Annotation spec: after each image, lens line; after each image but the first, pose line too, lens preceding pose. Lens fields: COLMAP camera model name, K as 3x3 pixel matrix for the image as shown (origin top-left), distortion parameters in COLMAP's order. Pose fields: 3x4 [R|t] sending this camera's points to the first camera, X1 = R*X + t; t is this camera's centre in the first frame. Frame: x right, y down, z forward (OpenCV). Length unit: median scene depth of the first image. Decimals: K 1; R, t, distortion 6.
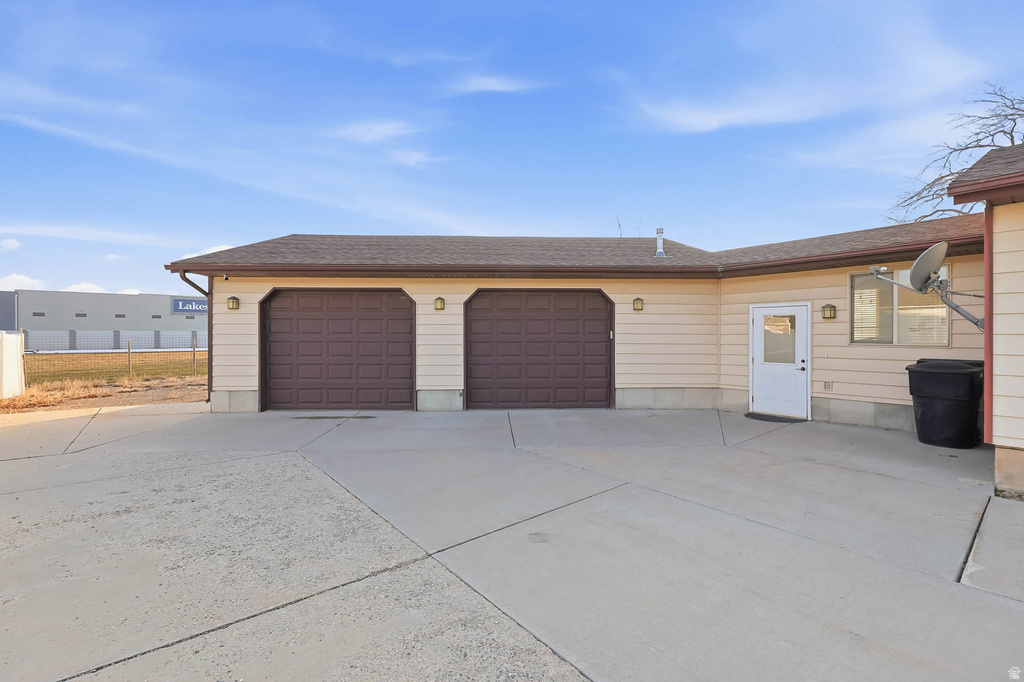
lens RADIAL K [[442.9, 0, 516.8], [0, 442.9, 334.4], [0, 0, 1]] dist [-0.001737, -0.000304]
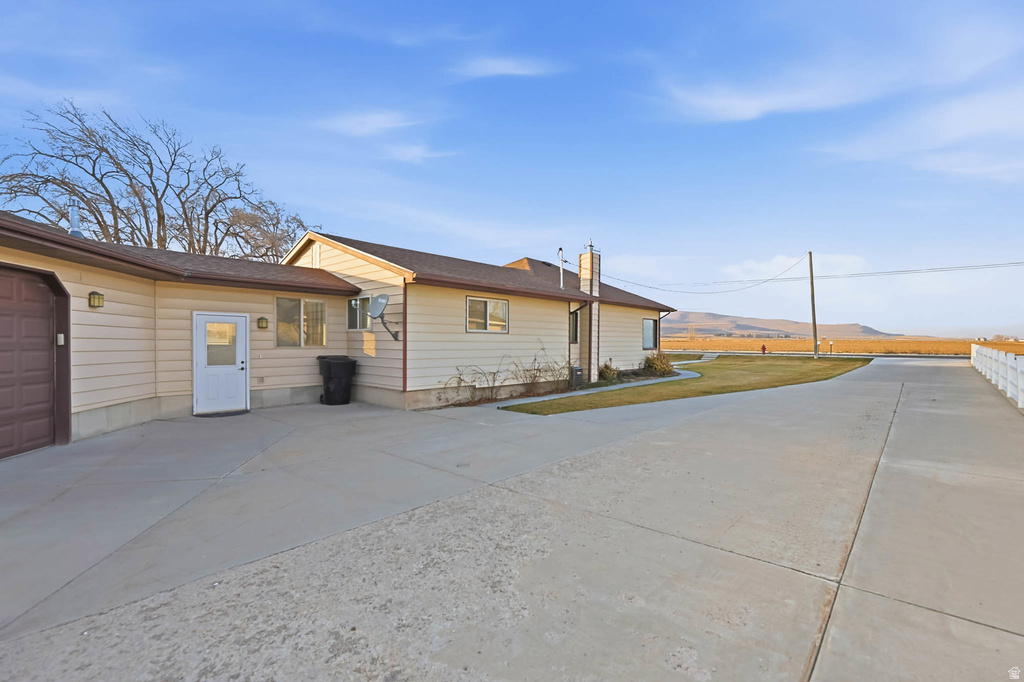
lens RADIAL K [[457.8, 0, 510.6], [0, 457.8, 326.2], [0, 0, 1]] dist [0.000555, 0.000086]
pose [[-0.150485, 0.034653, 0.988005, -0.703431], [-0.005102, 0.999345, -0.035828, 0.002711], [-0.988599, -0.010432, -0.150209, 0.460211]]
